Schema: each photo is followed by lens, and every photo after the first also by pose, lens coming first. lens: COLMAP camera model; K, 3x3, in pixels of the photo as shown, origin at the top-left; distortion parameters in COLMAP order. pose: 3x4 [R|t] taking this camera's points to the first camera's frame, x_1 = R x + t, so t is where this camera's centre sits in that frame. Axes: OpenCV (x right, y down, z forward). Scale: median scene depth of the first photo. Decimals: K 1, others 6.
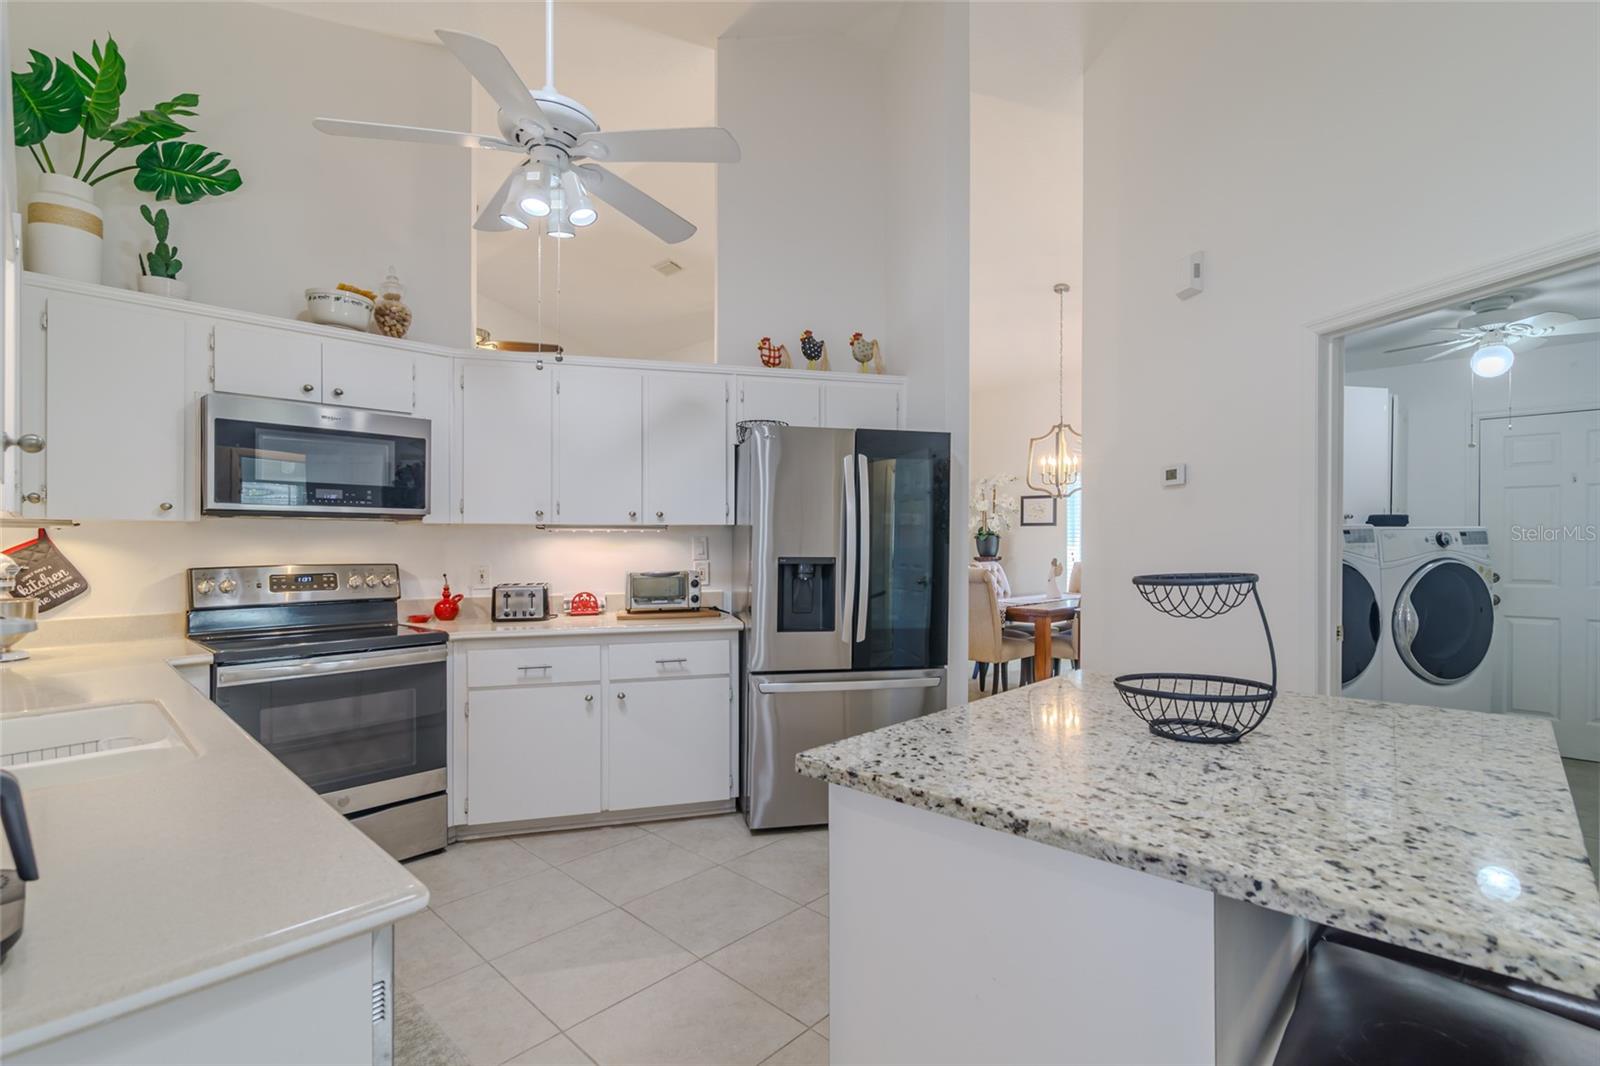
lens RADIAL K [[724.4, 0, 813.2], [0, 724.4, 544.8], [0, 0, 1]] dist [-0.002600, 0.000397]
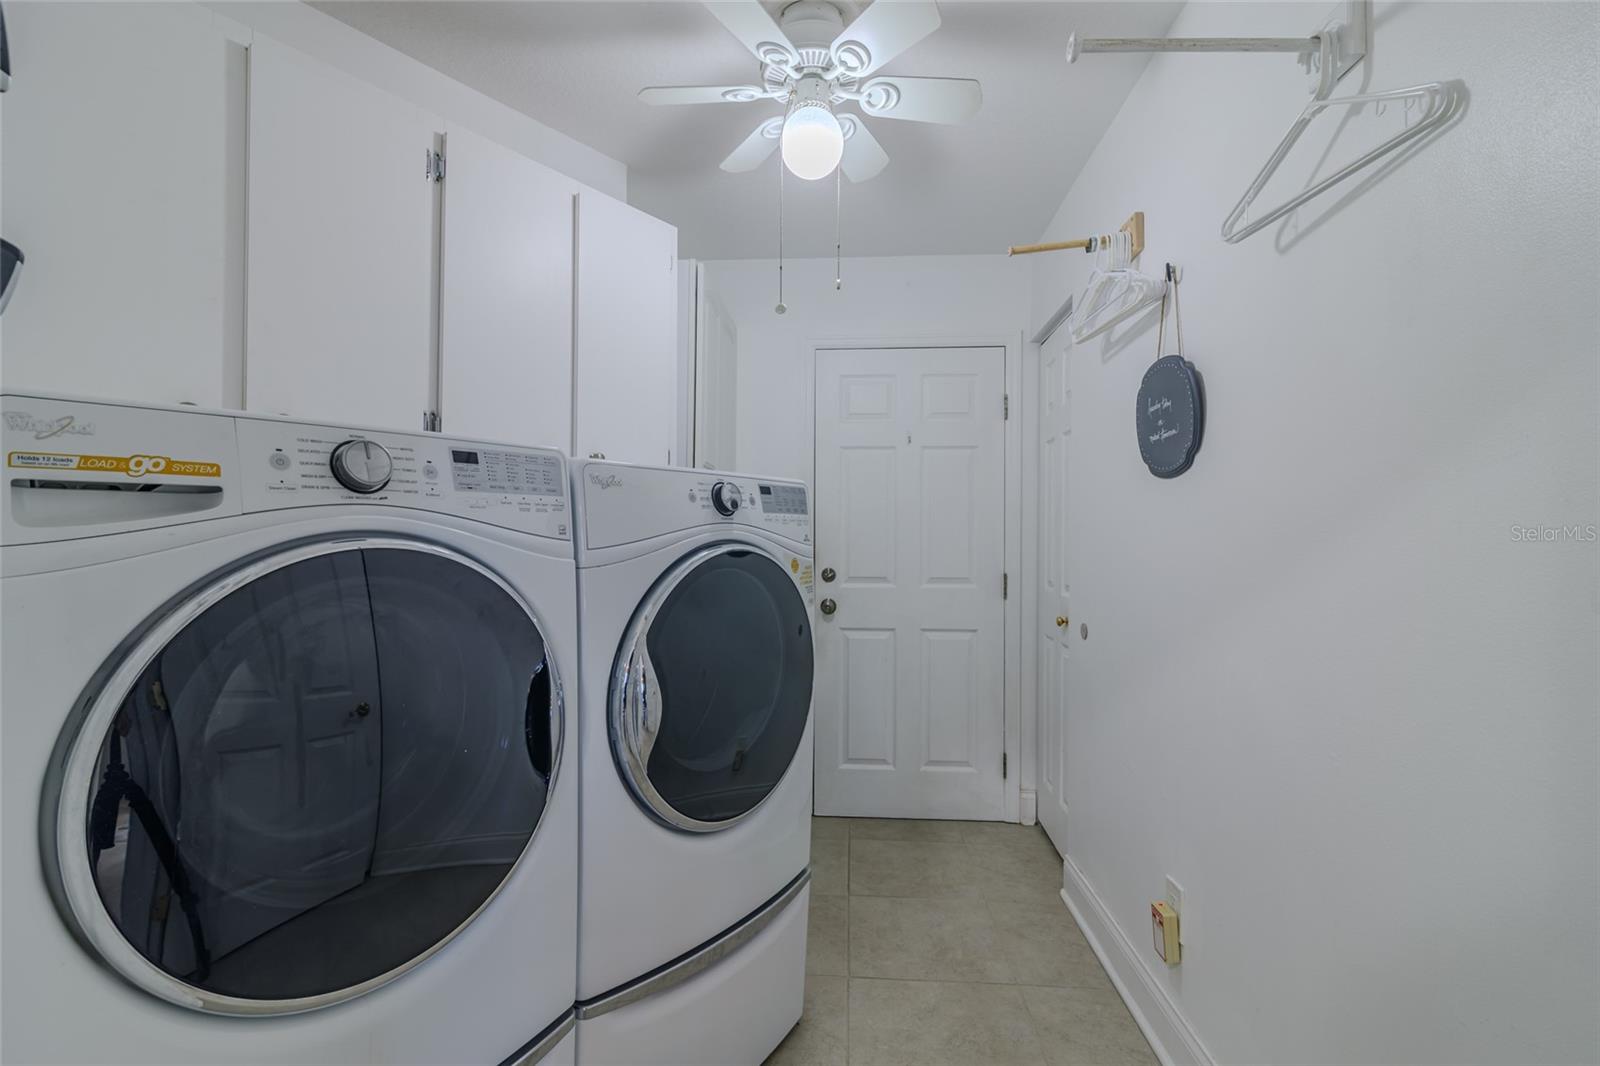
lens RADIAL K [[724.4, 0, 799.3], [0, 724.4, 539.6], [0, 0, 1]] dist [-0.002600, 0.000397]
pose [[0.771844, 0.008466, 0.635756, 0.621558], [-0.001895, 0.999938, -0.011015, 0.022774], [-0.635810, 0.007297, 0.771811, 0.626401]]
